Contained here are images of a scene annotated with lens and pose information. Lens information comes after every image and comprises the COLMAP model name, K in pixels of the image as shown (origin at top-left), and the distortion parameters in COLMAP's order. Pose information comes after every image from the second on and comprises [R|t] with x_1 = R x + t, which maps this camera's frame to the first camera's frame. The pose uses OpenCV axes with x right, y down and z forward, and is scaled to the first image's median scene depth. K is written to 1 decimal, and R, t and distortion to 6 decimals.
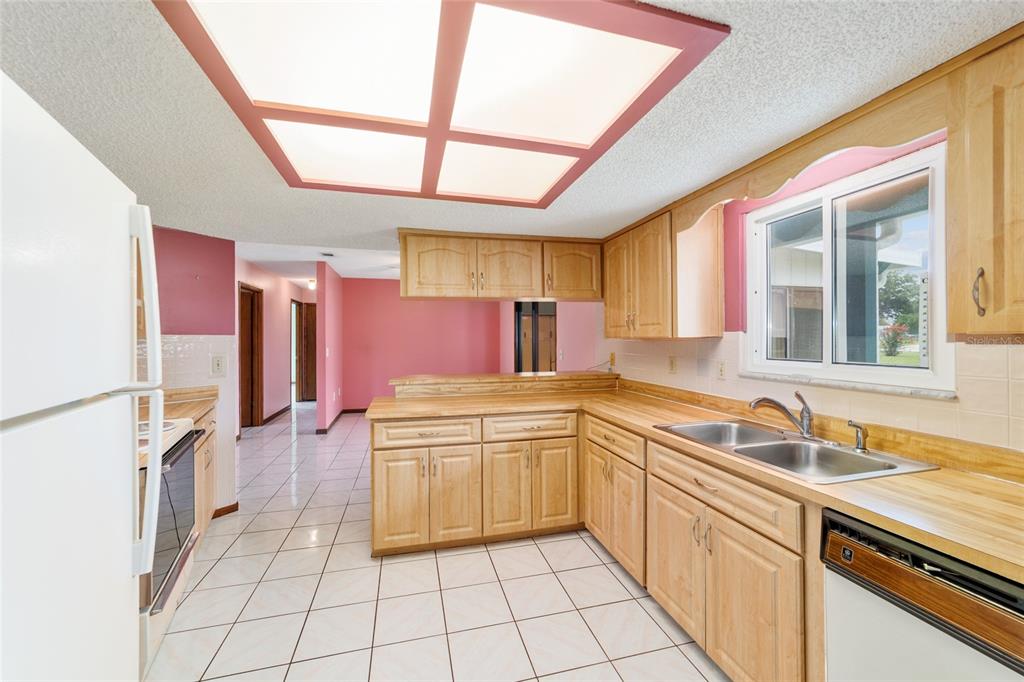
lens RADIAL K [[388.5, 0, 508.4], [0, 388.5, 340.1], [0, 0, 1]] dist [-0.012101, 0.000312]
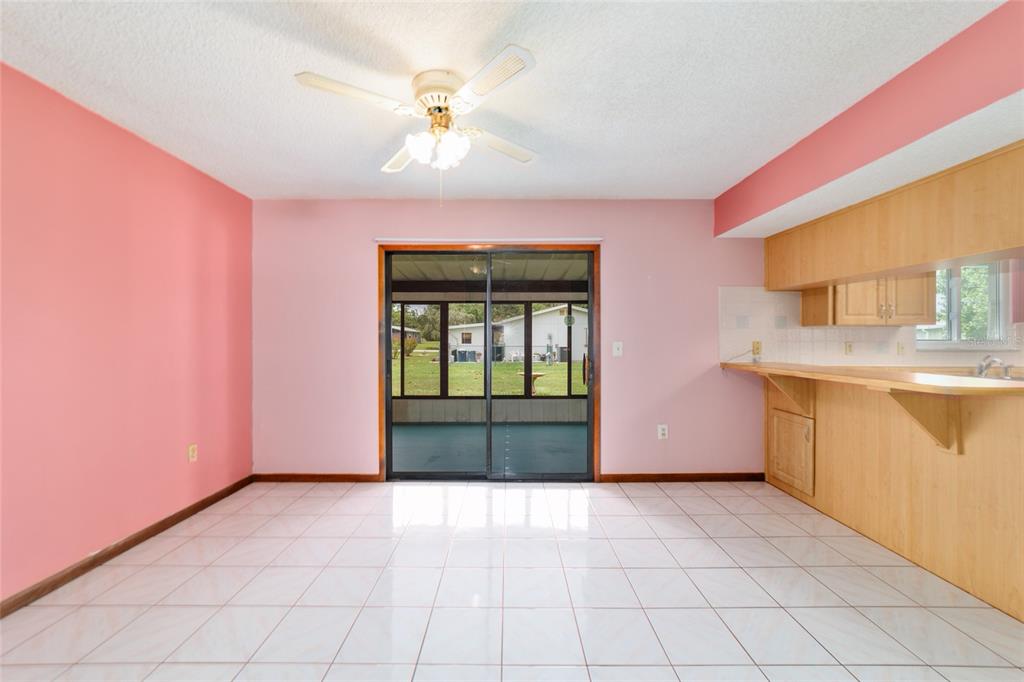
lens RADIAL K [[388.5, 0, 508.4], [0, 388.5, 340.1], [0, 0, 1]] dist [-0.012101, 0.000312]
pose [[0.250977, 0.000106, 0.967993, -1.166287], [0.003538, 0.999993, -0.001026, 0.039264], [-0.967987, 0.003682, 0.250975, 1.913110]]
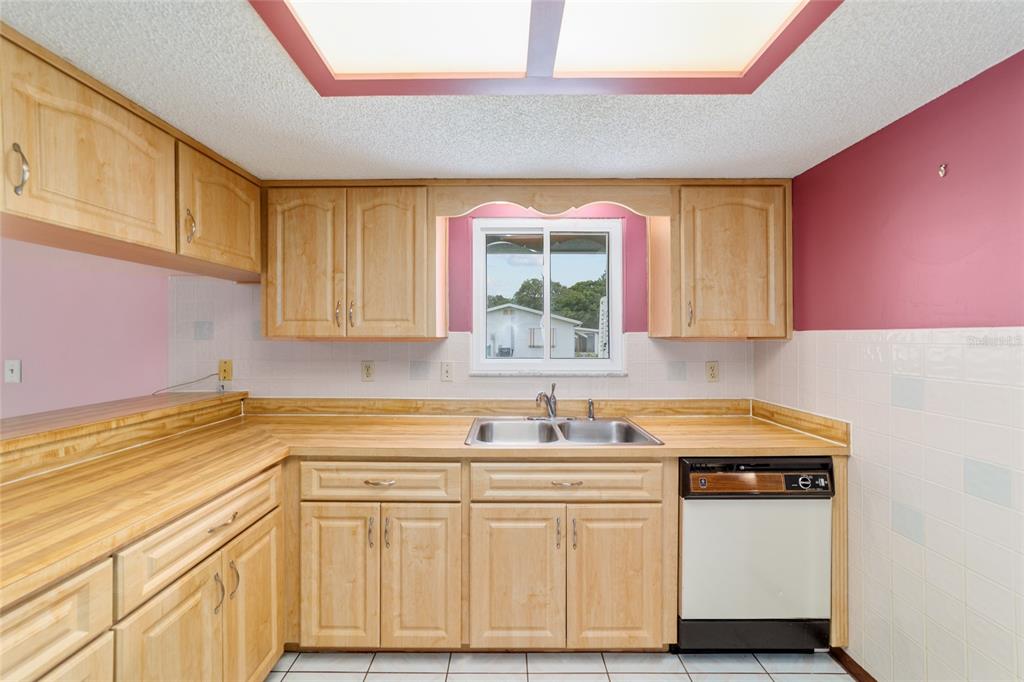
lens RADIAL K [[388.5, 0, 508.4], [0, 388.5, 340.1], [0, 0, 1]] dist [-0.012101, 0.000312]
pose [[0.256993, -0.000043, 0.966413, -0.313926], [0.001391, 0.999999, -0.000325, 0.000252], [-0.966412, 0.001428, 0.256993, 0.547178]]
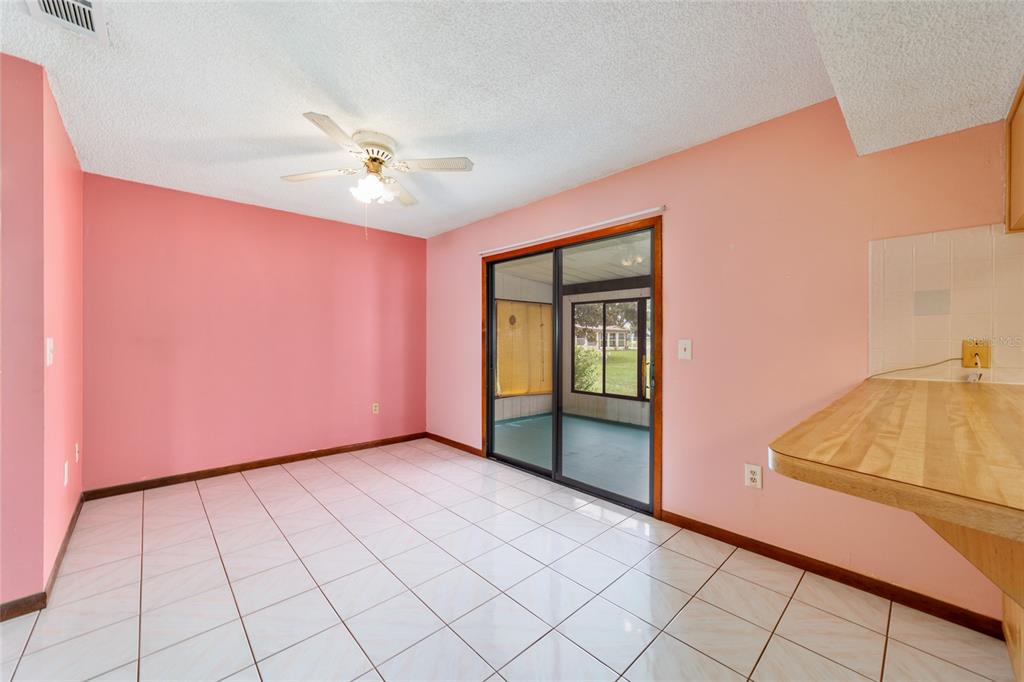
lens RADIAL K [[392.0, 0, 516.7], [0, 392.0, 338.9], [0, 0, 1]] dist [-0.001015, 0.000068]
pose [[0.874206, 0.003260, 0.485544, -0.639690], [-0.001945, 0.999993, -0.003213, 0.046577], [-0.485551, 0.001865, 0.874206, 1.200419]]
